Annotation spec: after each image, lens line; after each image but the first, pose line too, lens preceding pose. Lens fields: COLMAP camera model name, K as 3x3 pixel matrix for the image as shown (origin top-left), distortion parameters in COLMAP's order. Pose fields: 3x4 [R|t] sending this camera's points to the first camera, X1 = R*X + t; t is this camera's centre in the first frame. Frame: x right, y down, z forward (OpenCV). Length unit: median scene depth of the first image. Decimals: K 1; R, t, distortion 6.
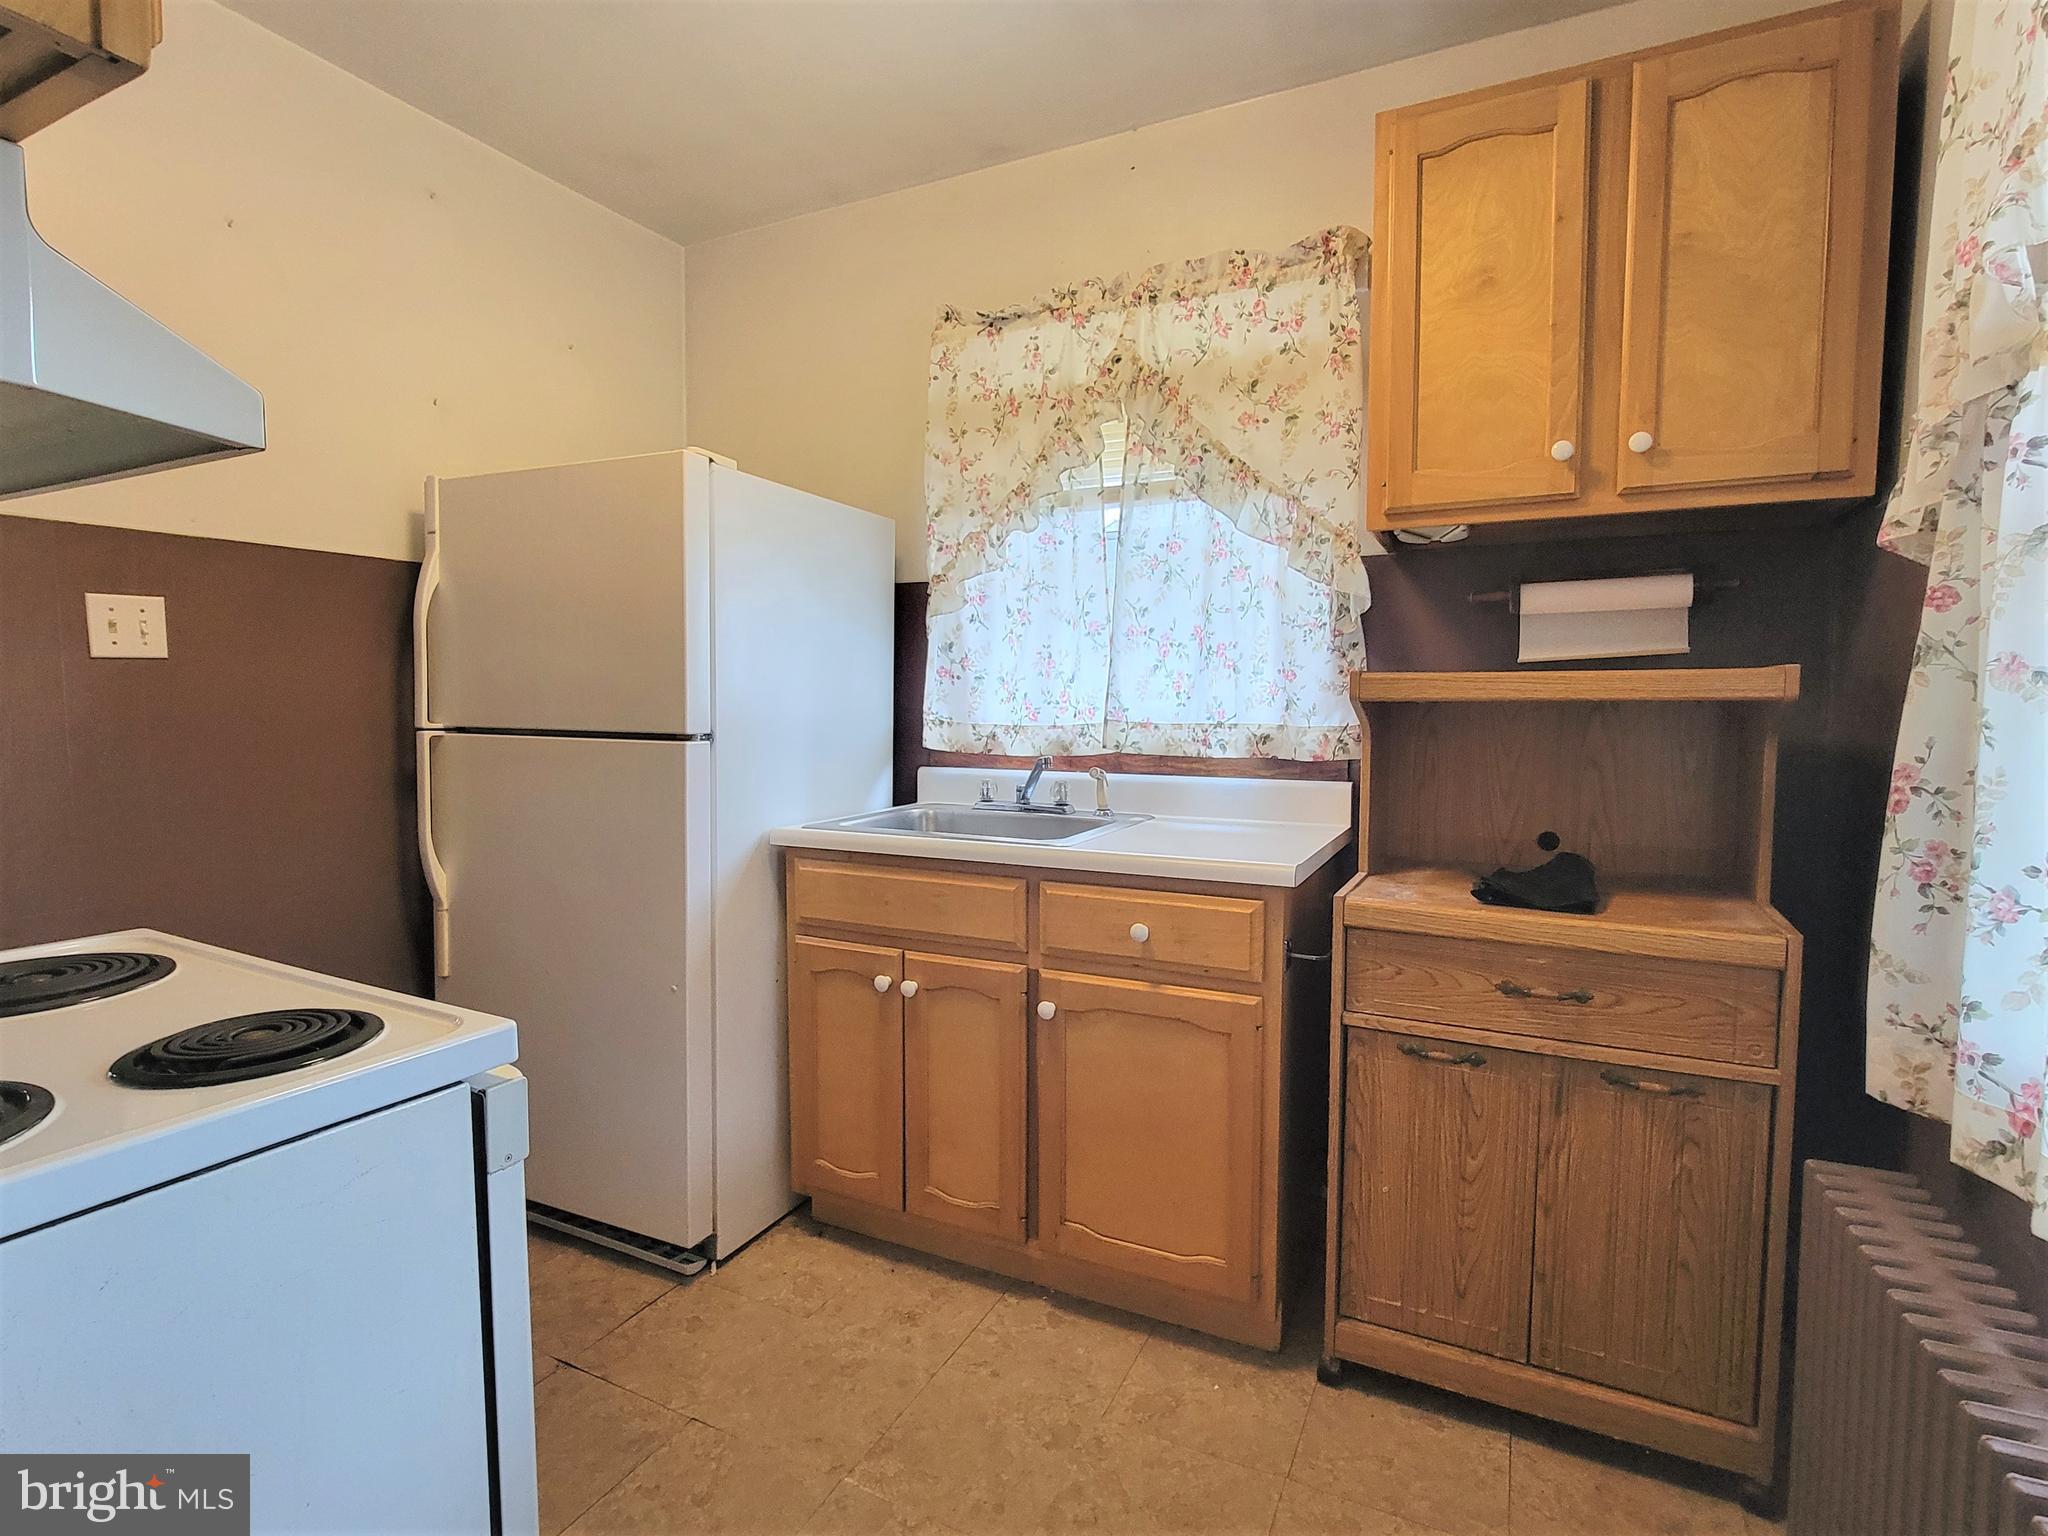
lens RADIAL K [[1036.7, 0, 1024.0], [0, 1036.7, 768.0], [0, 0, 1]] dist [0.001396, 0.000036]
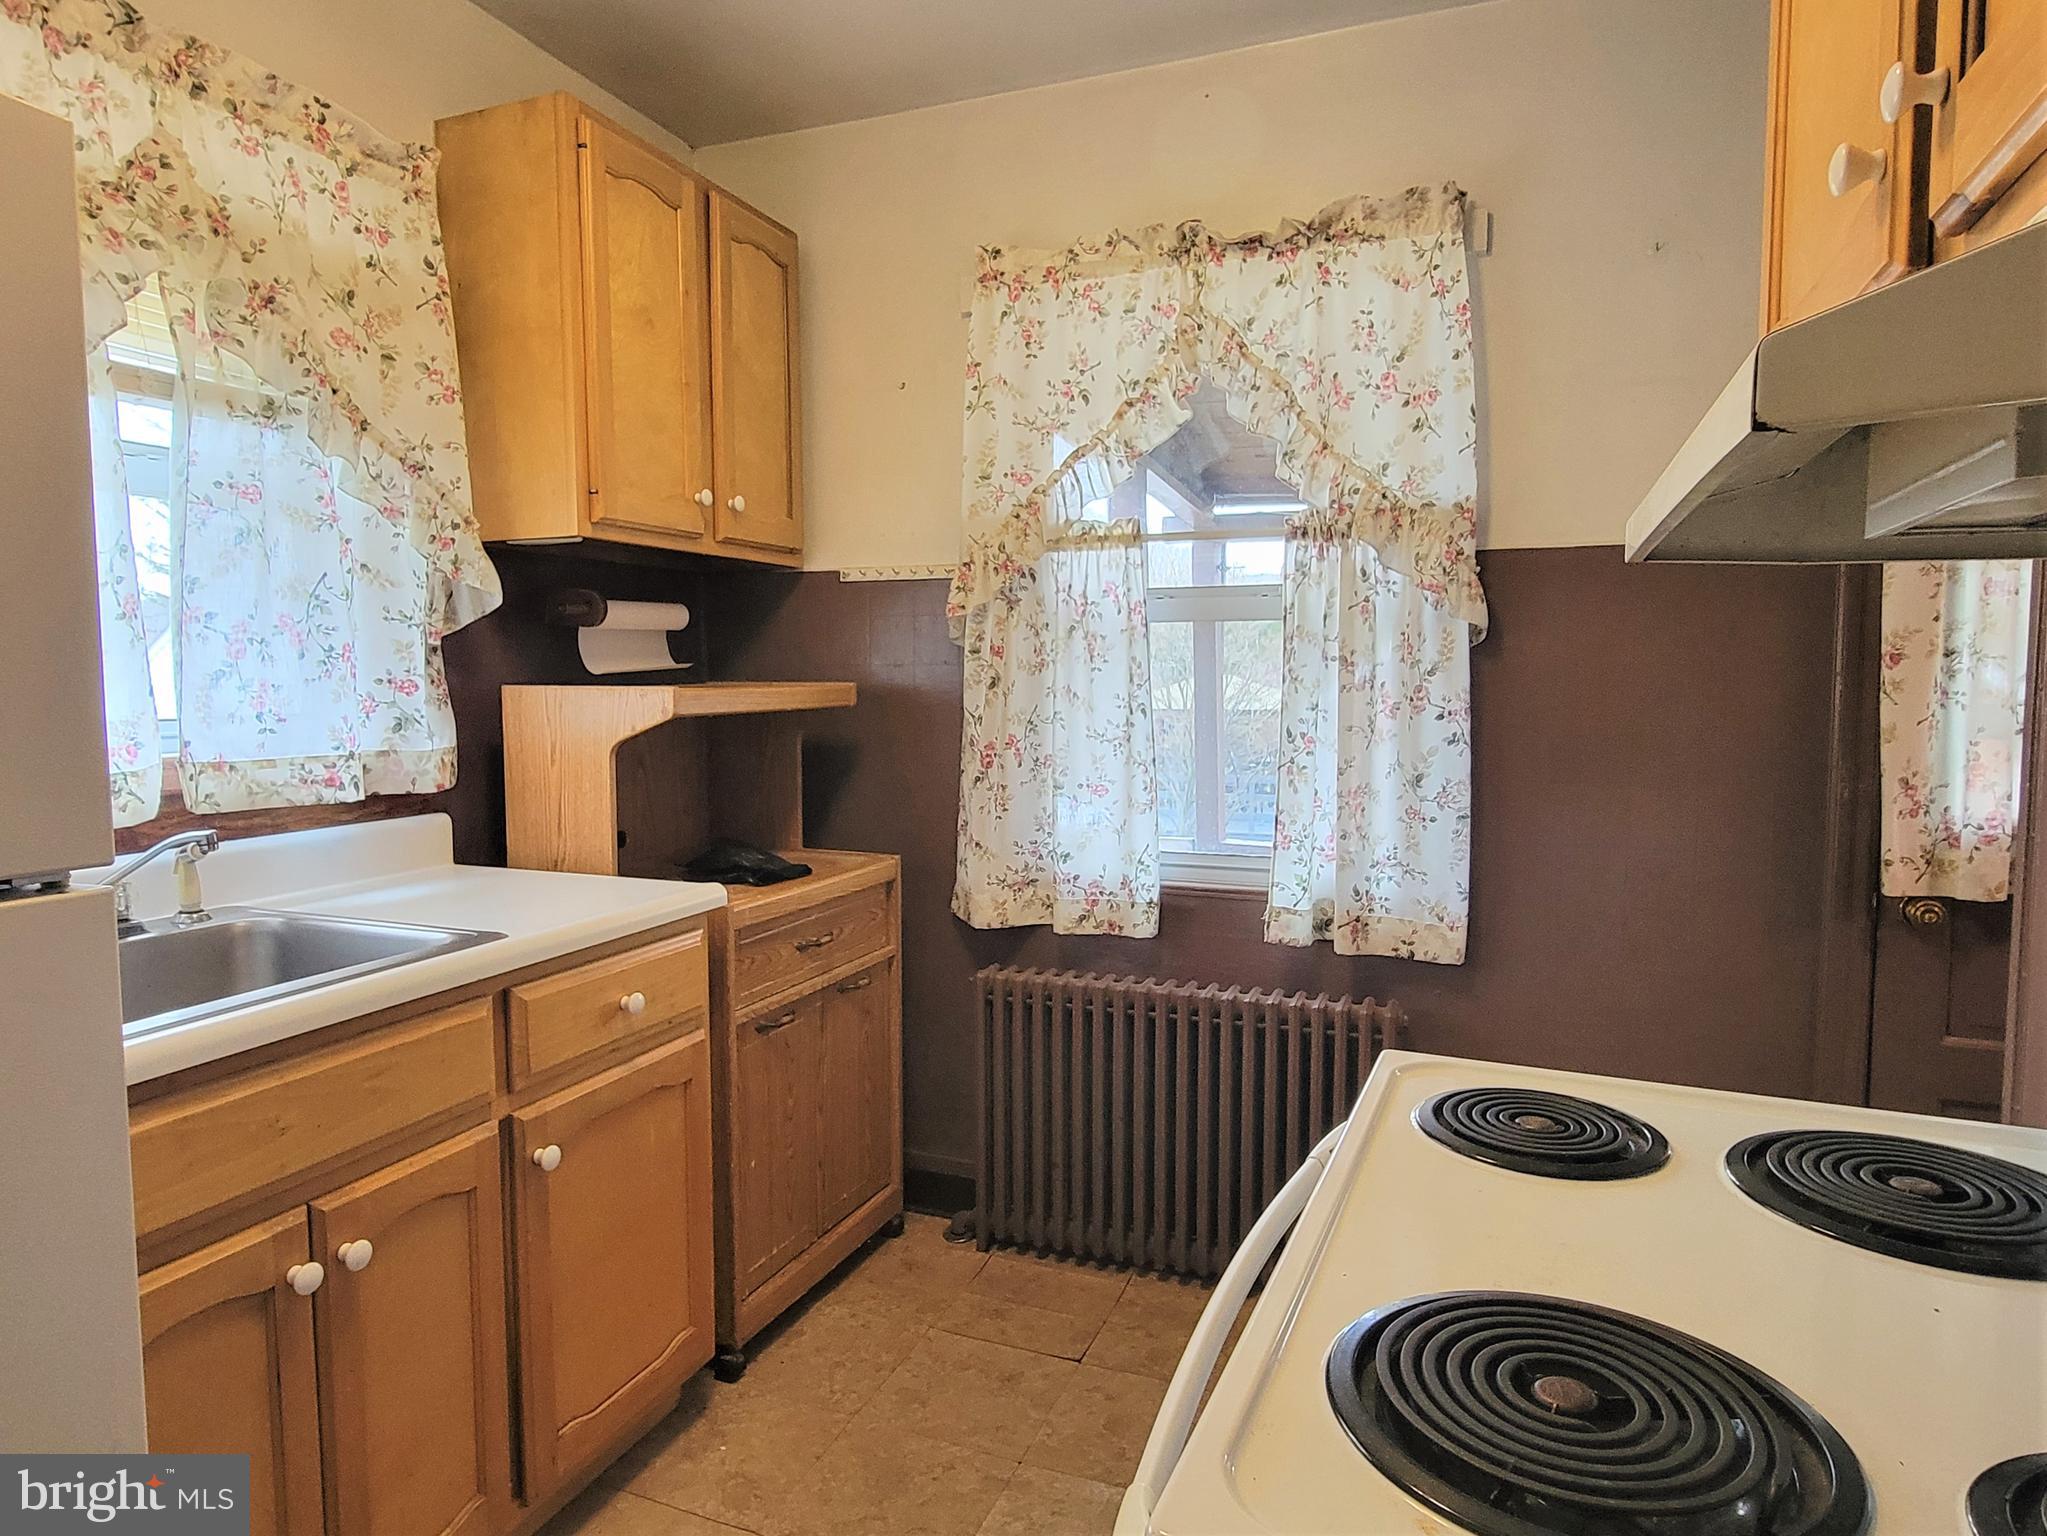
lens RADIAL K [[1224.3, 0, 1023.5], [0, 1224.3, 768.0], [0, 0, 1]] dist [0.001795, -0.000749]
pose [[-0.092492, -0.077816, 0.992668, -0.790499], [0.067888, 0.994129, 0.084256, -0.082447], [-0.993396, 0.075183, -0.086666, 0.683565]]
